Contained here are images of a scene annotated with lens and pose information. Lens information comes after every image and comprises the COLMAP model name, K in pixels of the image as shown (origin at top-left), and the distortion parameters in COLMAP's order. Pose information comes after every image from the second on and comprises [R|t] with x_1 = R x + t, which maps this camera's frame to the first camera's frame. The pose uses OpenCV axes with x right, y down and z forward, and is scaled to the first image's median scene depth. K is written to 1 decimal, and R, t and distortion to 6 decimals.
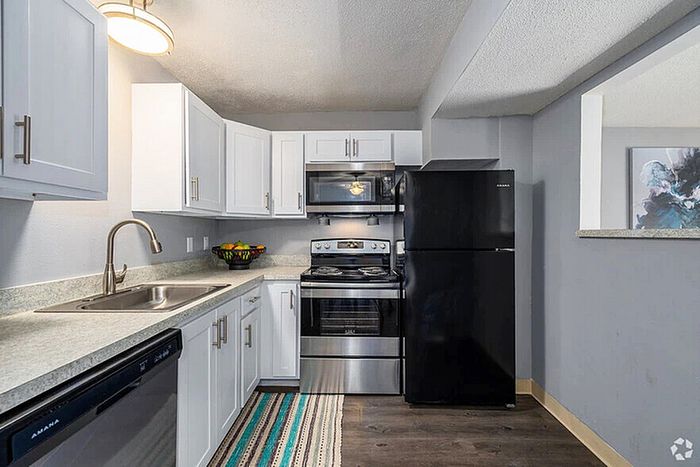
lens RADIAL K [[294.4, 0, 350.8], [0, 294.4, 231.0], [0, 0, 1]] dist [0.002604, 0.000364]
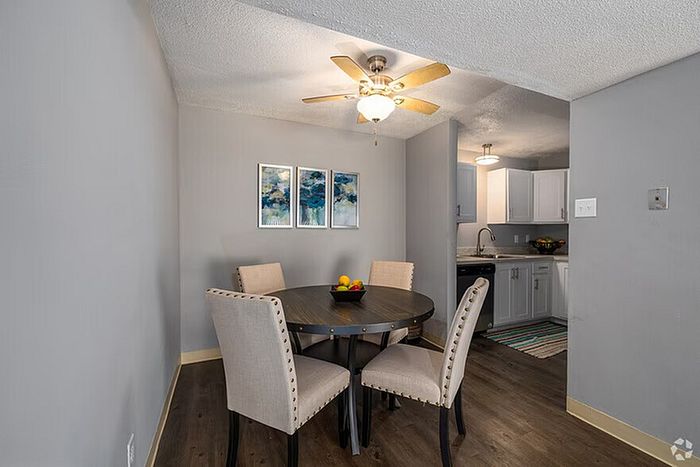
lens RADIAL K [[294.4, 0, 350.8], [0, 294.4, 231.1], [0, 0, 1]] dist [0.002604, 0.000364]
pose [[0.413803, 0.001778, -0.910365, 0.725020], [0.006554, 0.999966, 0.004932, -0.019587], [0.910343, -0.008007, 0.413777, -0.745542]]
